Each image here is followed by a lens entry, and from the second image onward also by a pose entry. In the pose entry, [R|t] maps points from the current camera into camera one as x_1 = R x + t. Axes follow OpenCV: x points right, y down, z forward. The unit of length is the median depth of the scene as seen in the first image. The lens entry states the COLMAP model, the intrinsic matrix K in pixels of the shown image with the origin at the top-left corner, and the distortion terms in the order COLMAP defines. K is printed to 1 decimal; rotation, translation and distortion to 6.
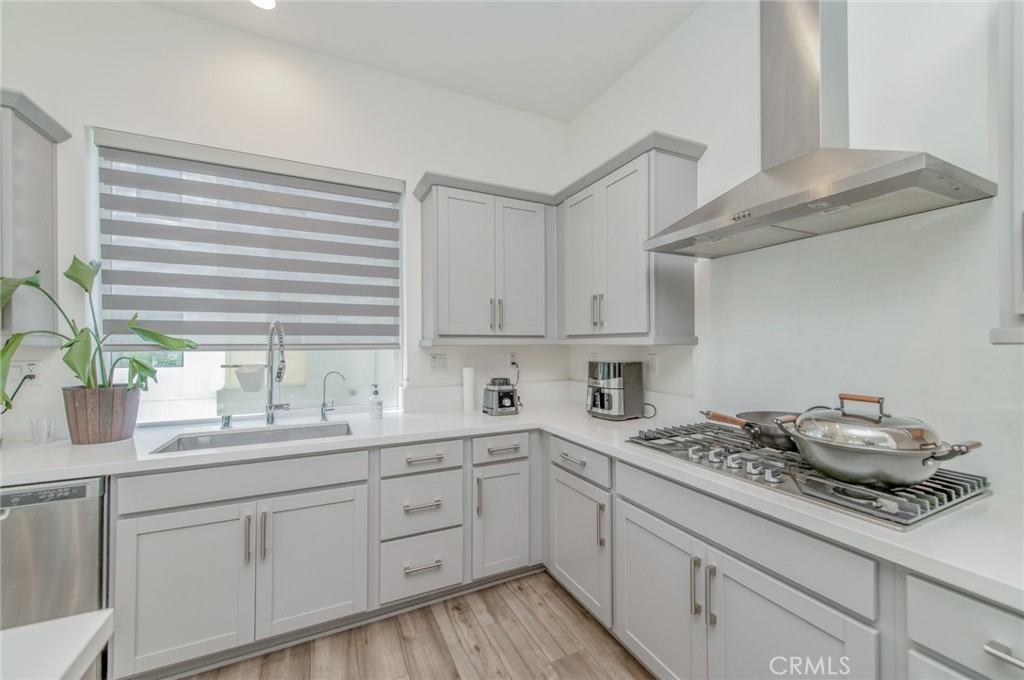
lens RADIAL K [[401.1, 0, 516.6], [0, 401.1, 340.1], [0, 0, 1]] dist [0.007422, -0.000089]
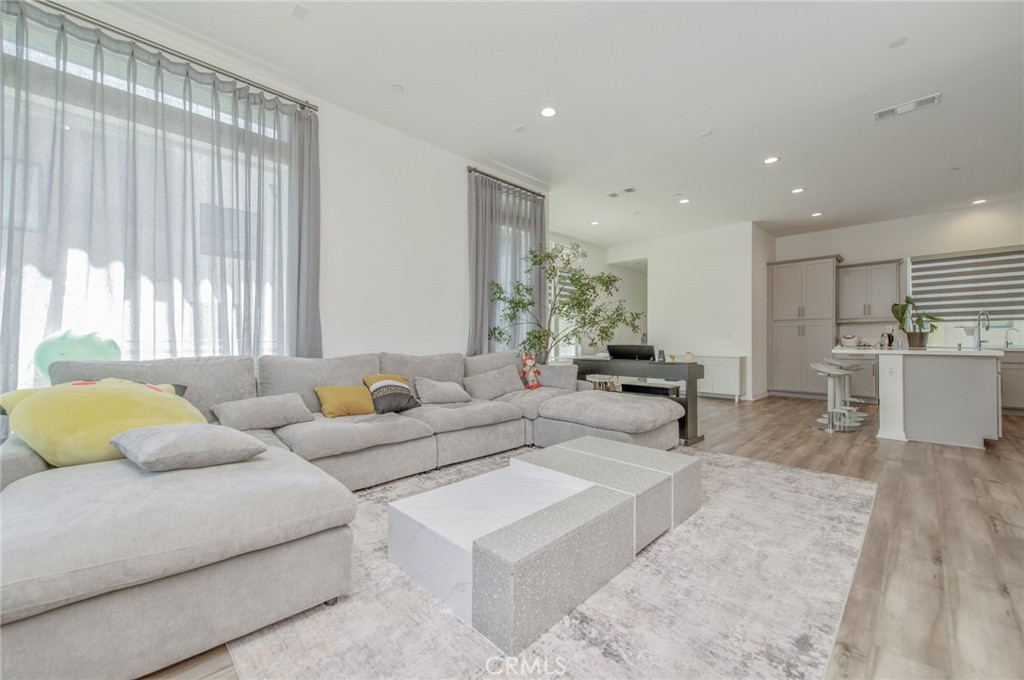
lens RADIAL K [[410.6, 0, 512.0], [0, 410.6, 340.0], [0, 0, 1]] dist [-0.001138, -0.000275]
pose [[0.301800, -0.004346, -0.953361, 1.047563], [0.010361, 0.999946, -0.001278, 0.120649], [0.953315, -0.009492, 0.301829, -2.764365]]
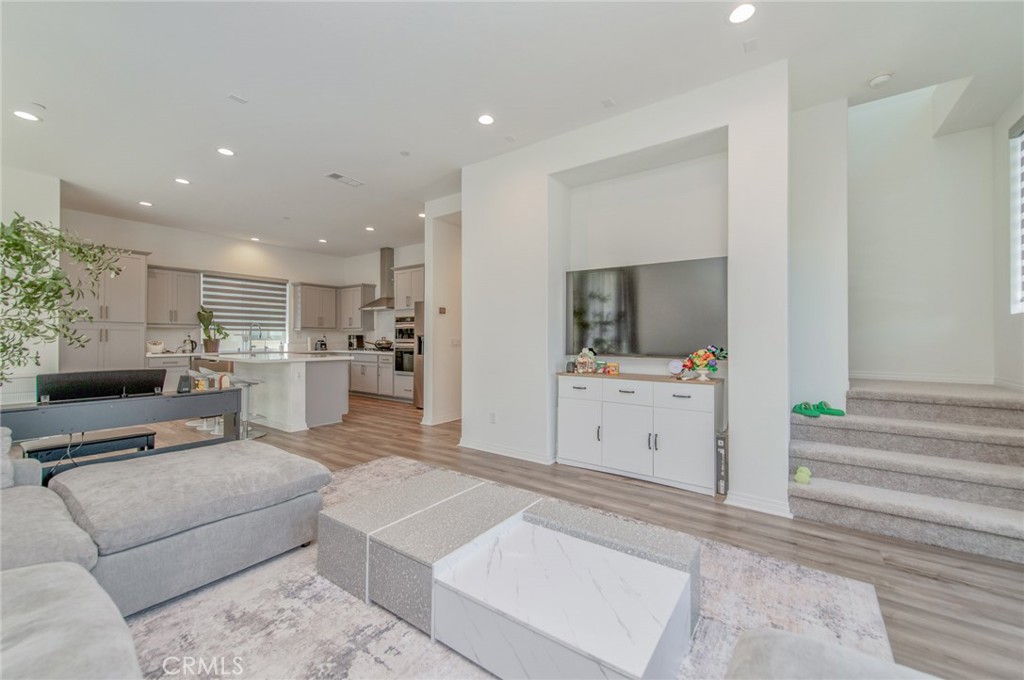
lens RADIAL K [[401.1, 0, 516.6], [0, 401.1, 340.1], [0, 0, 1]] dist [0.007422, -0.000089]
pose [[0.882150, 0.002806, 0.470960, -0.201162], [-0.009945, 0.999870, 0.012670, 0.038917], [-0.470863, -0.015861, 0.882064, -3.107709]]
